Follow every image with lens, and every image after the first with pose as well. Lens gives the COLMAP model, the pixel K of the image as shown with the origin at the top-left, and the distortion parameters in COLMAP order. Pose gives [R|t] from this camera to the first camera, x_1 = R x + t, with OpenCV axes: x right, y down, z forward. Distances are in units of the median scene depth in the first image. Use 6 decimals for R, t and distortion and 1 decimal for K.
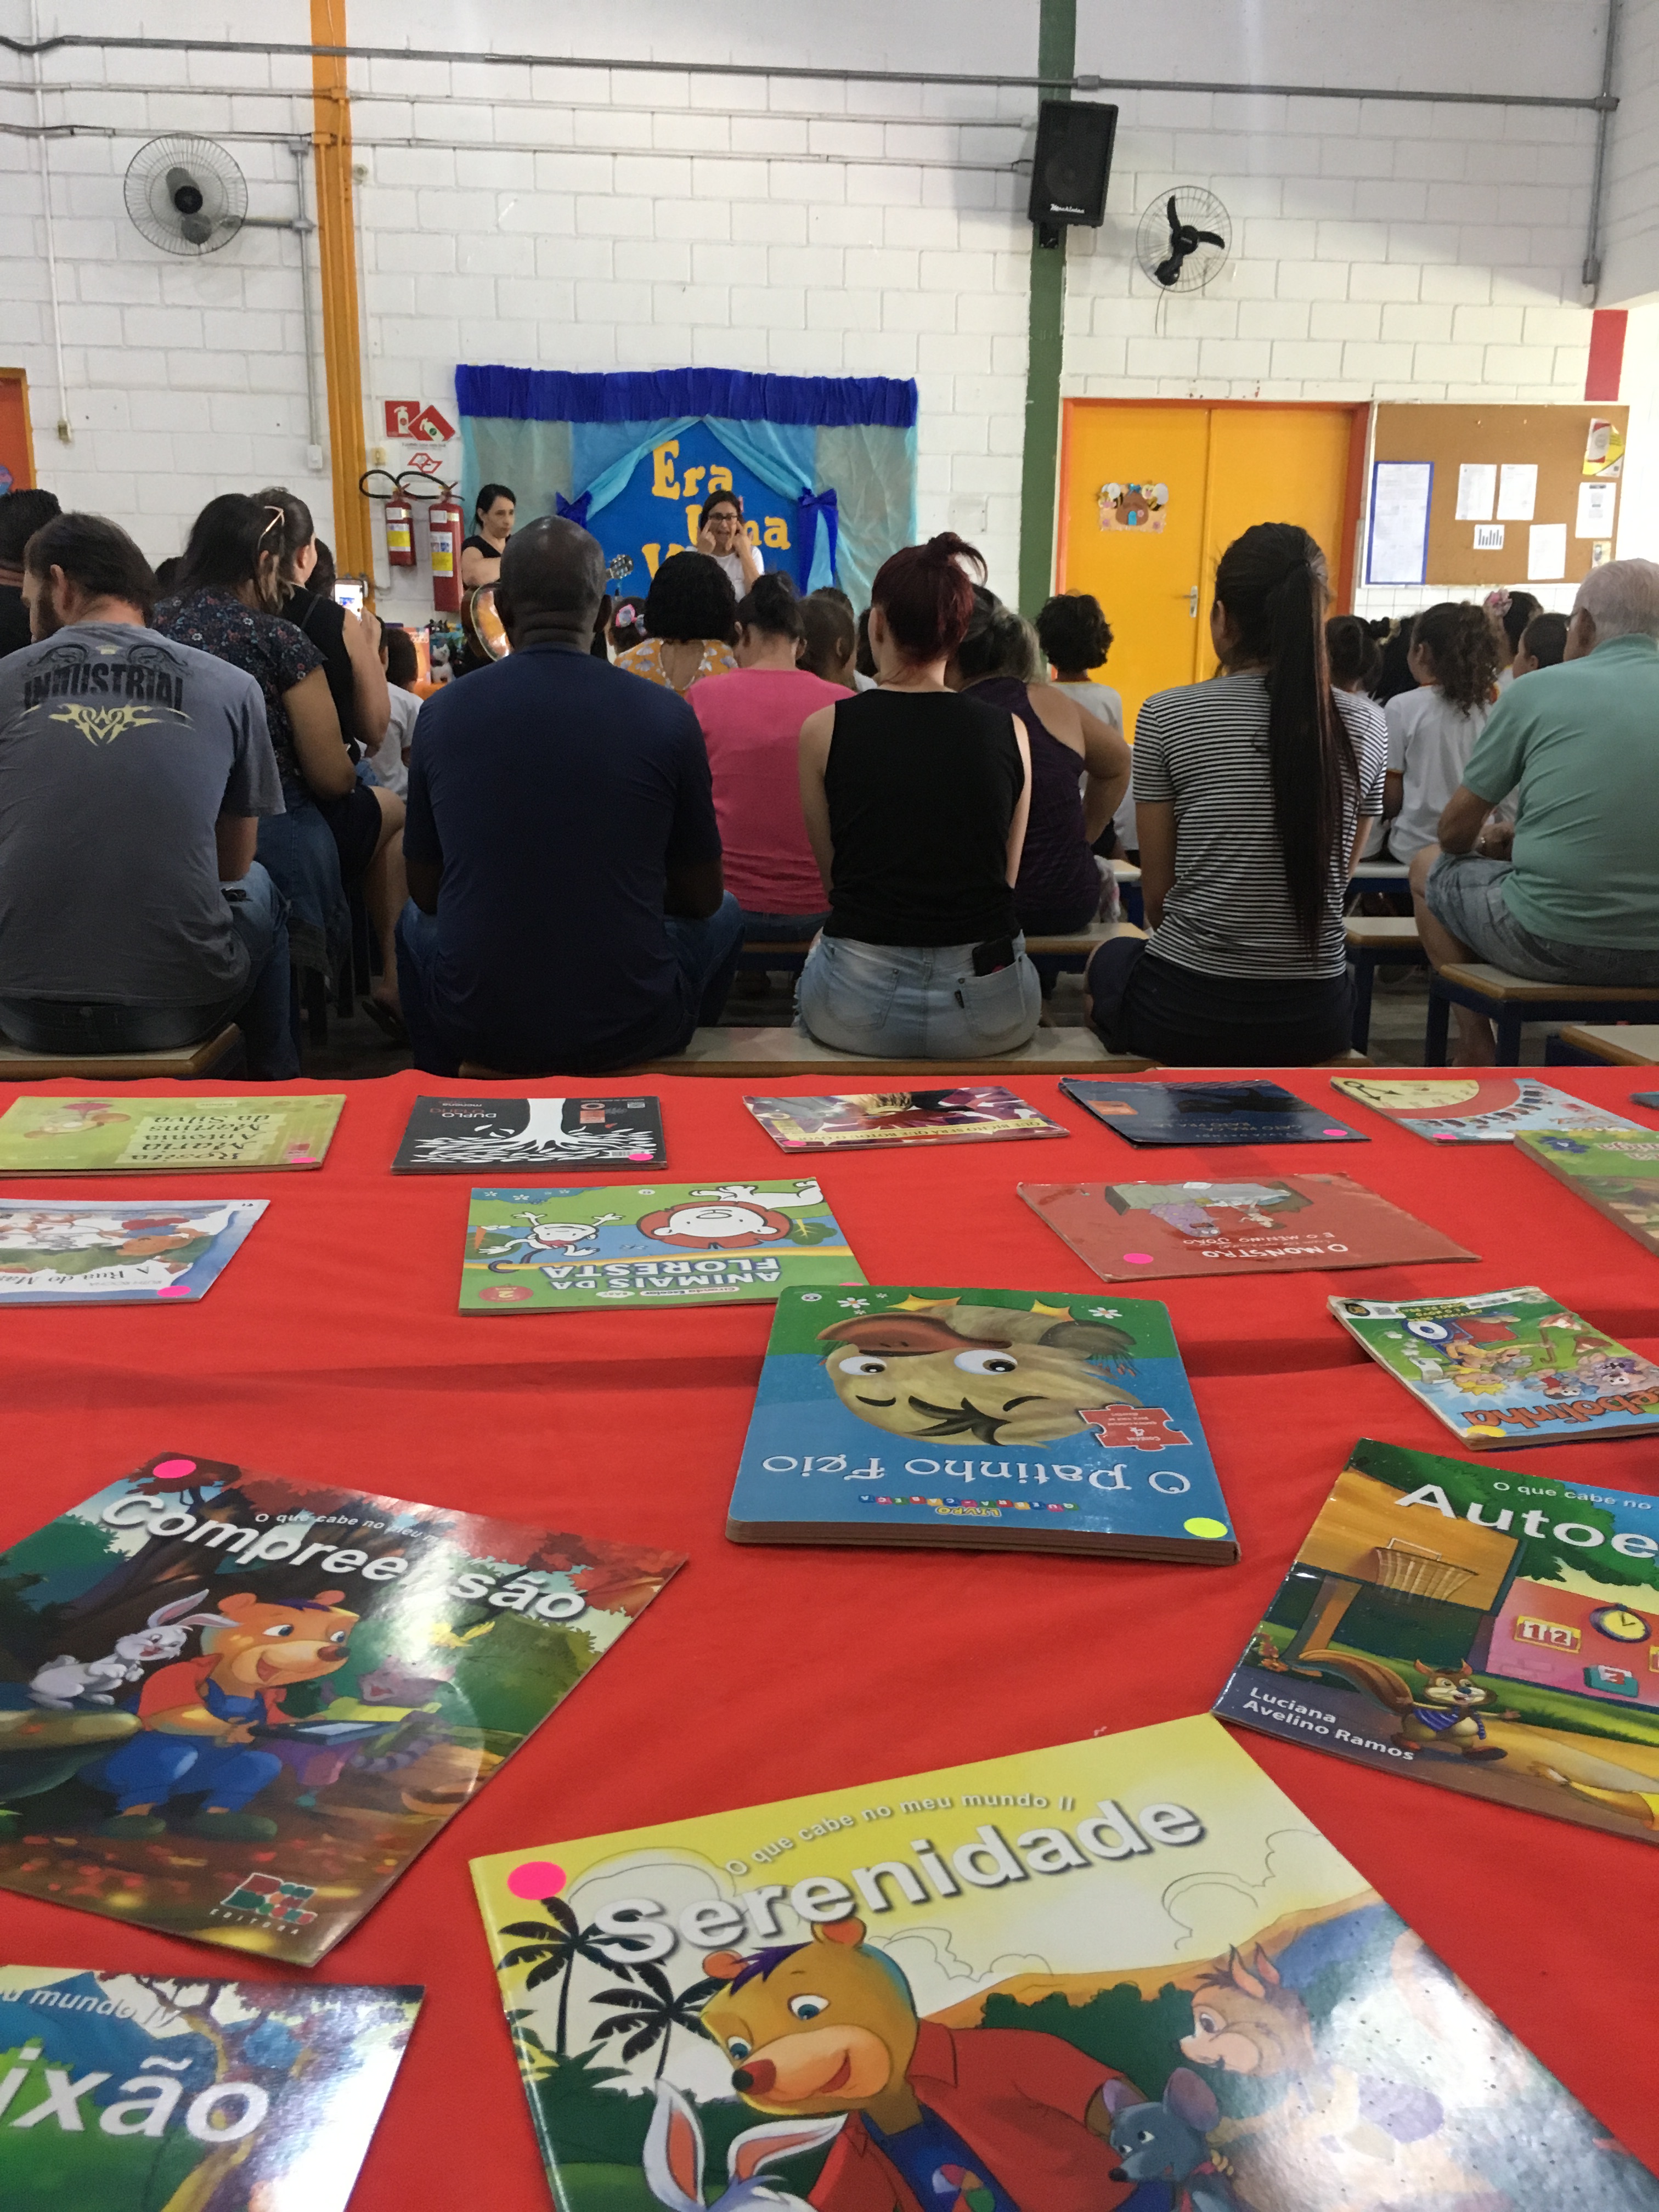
lens RADIAL K [[1889.3, 0, 845.9], [0, 1889.3, 1113.9], [0, 0, 1]] dist [0.075358, -0.098679]
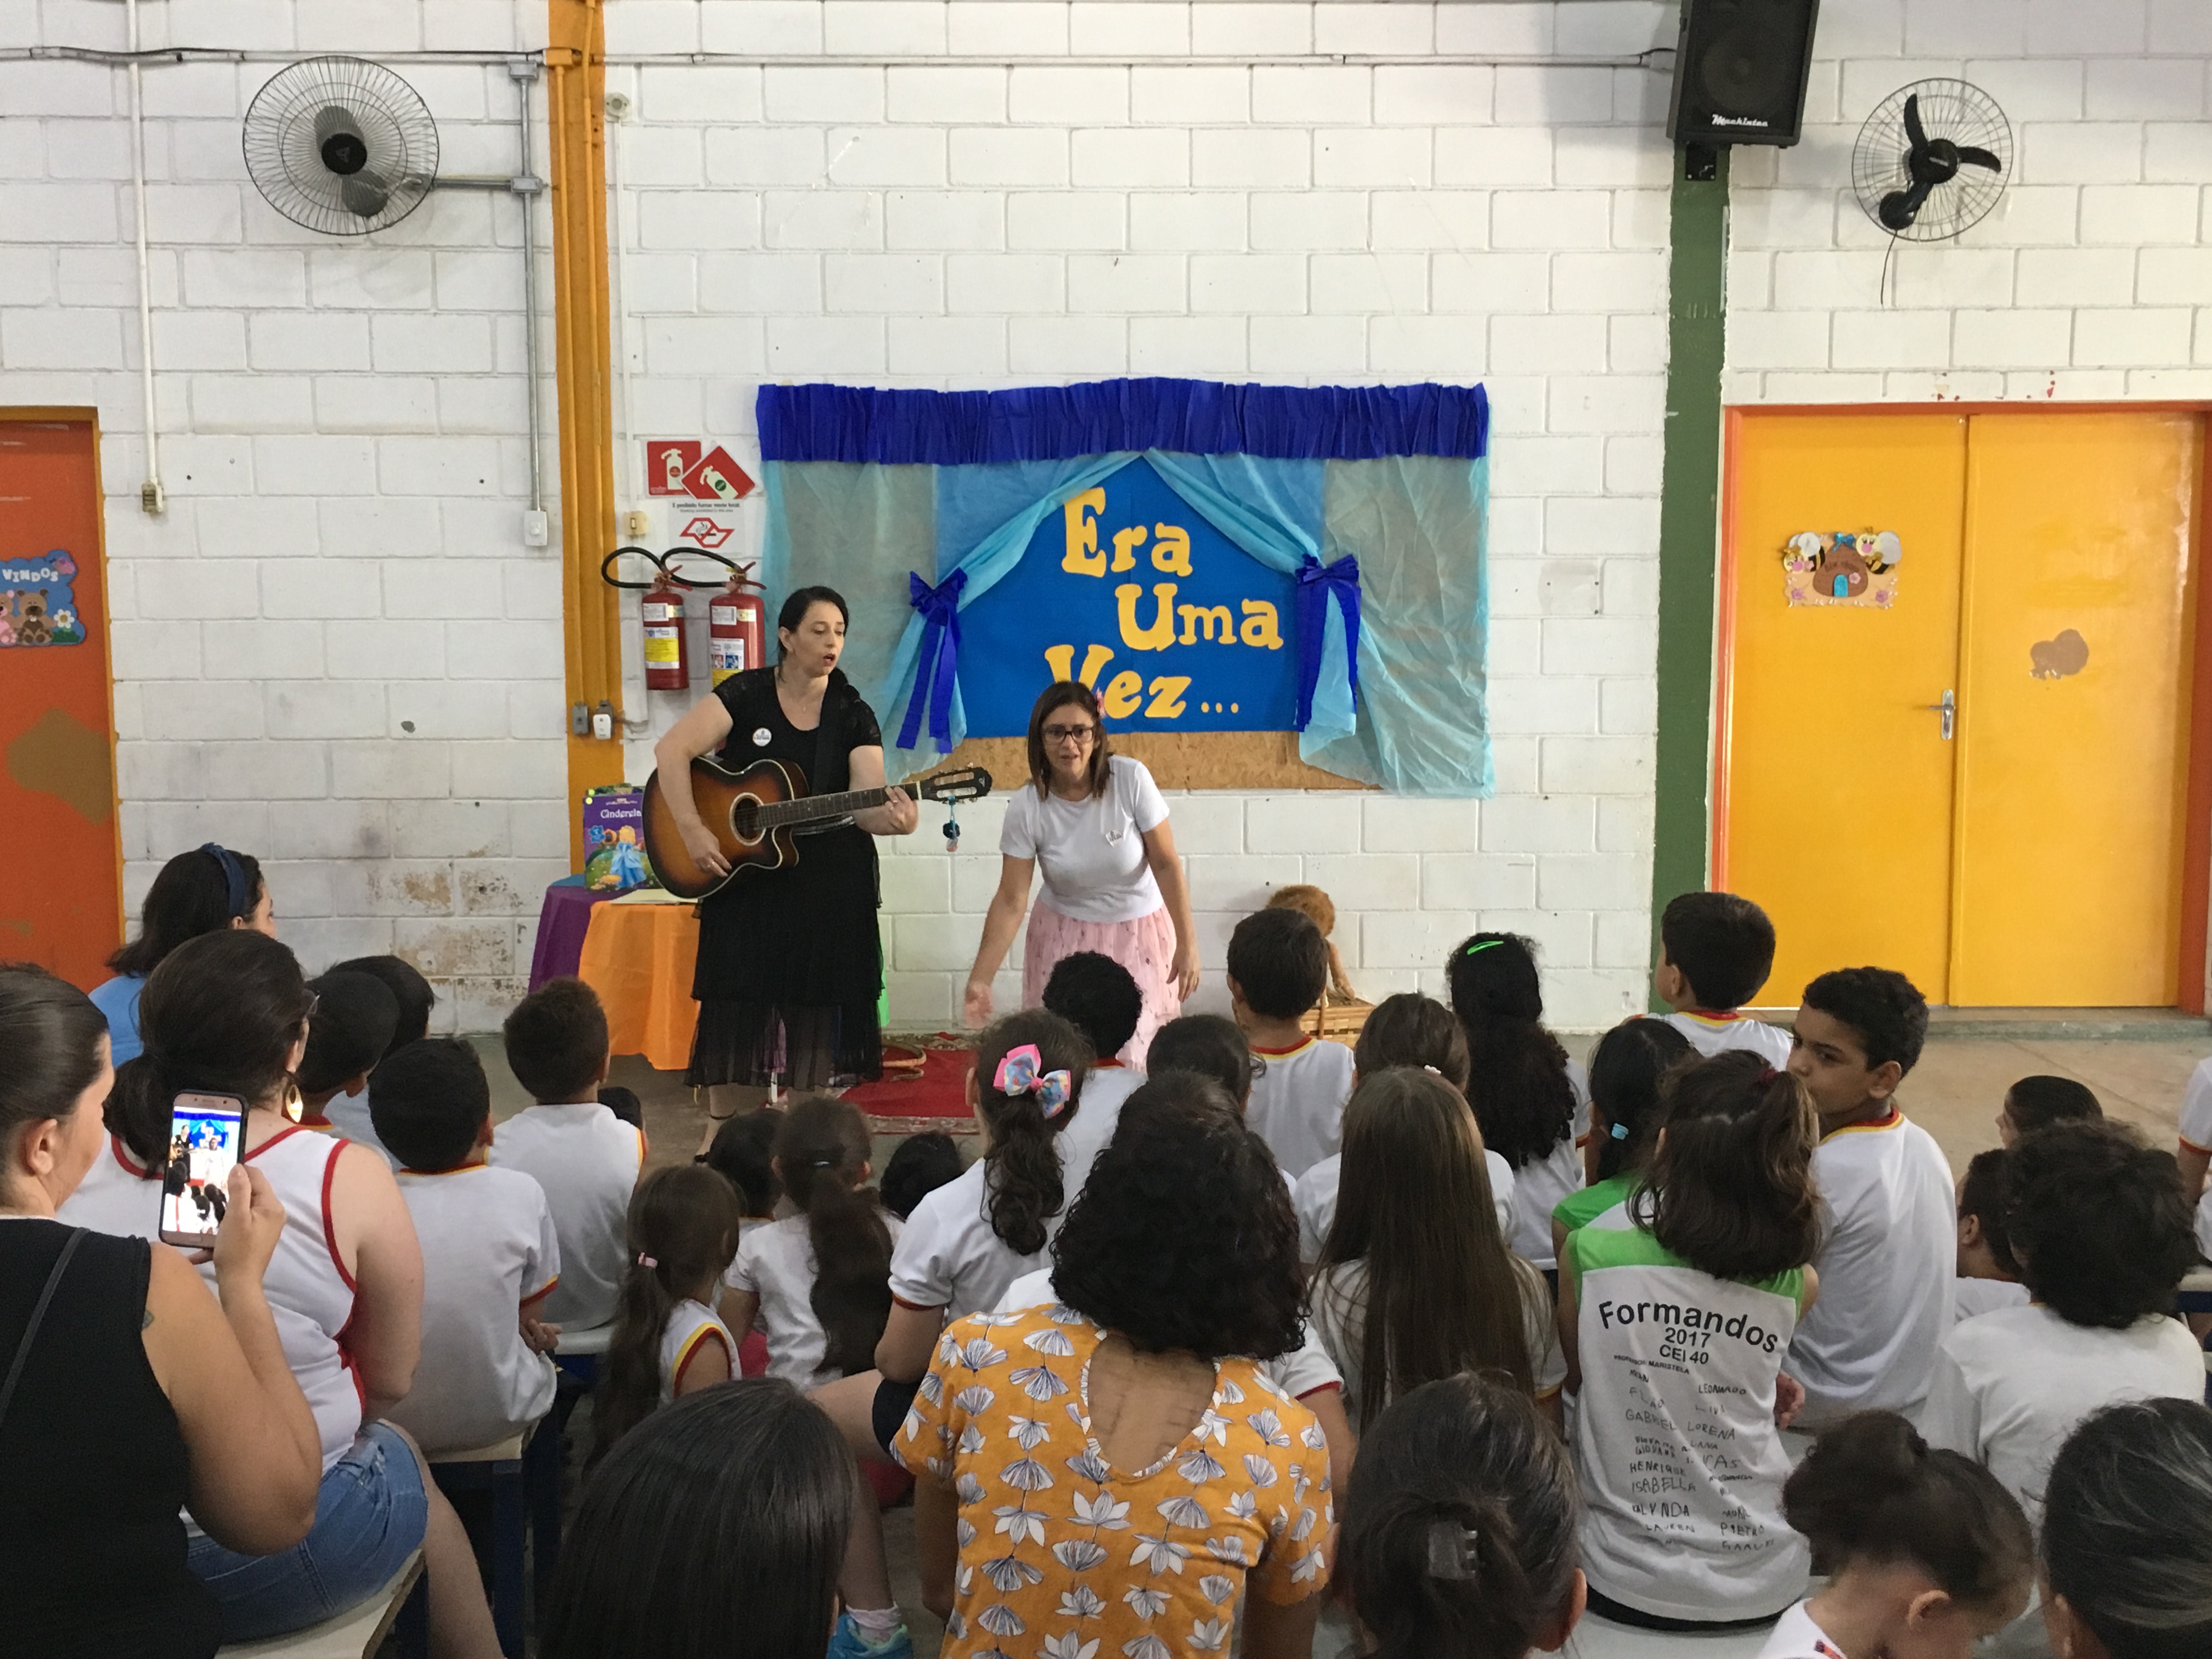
lens RADIAL K [[2377.3, 0, 1106.0], [0, 2377.3, 829.5], [0, 0, 1]] dist [0.060432, -0.008454]
pose [[0.996333, -0.006127, -0.085340, -0.021688], [-0.006198, 0.989643, -0.143414, -0.131232], [0.085334, 0.143417, 0.985976, 0.245819]]
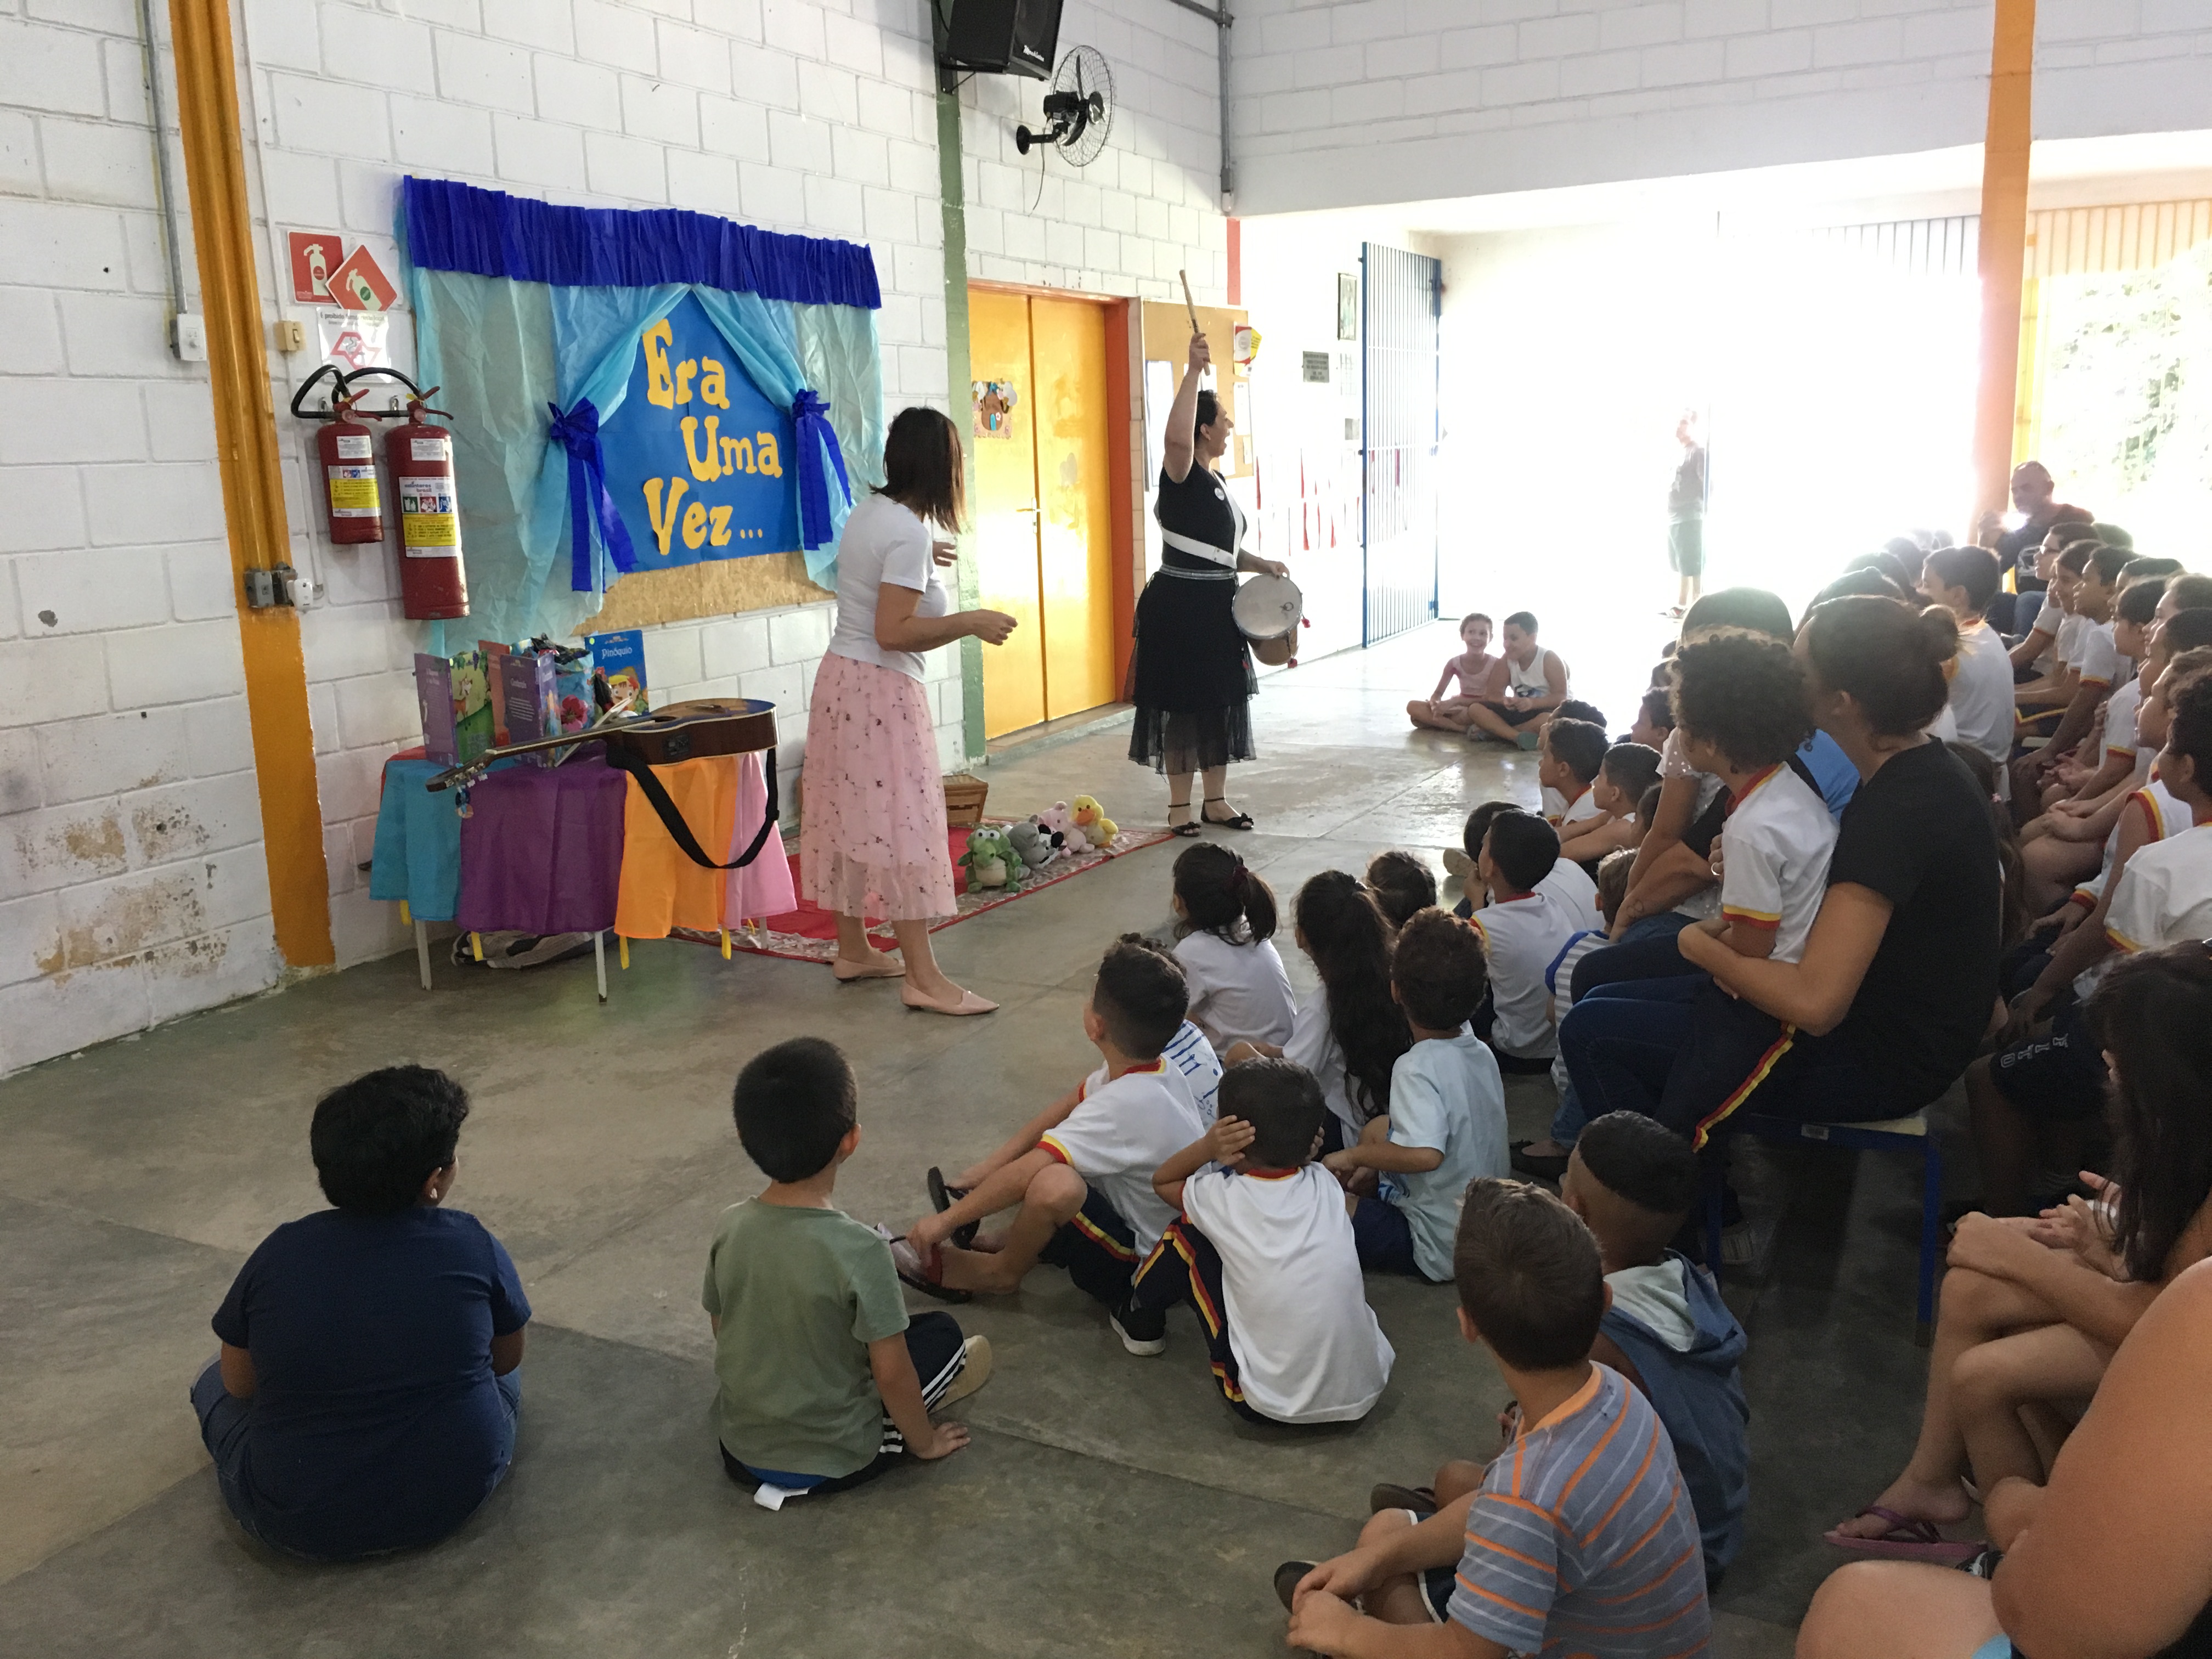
lens RADIAL K [[1878.2, 0, 1095.0], [0, 1878.2, 822.0], [0, 0, 1]] dist [0.085921, -0.128240]
pose [[0.531642, -0.194303, 0.824380, -0.573677], [0.246189, 0.966756, 0.069093, -0.202260], [-0.810400, 0.166220, 0.561804, 0.563820]]
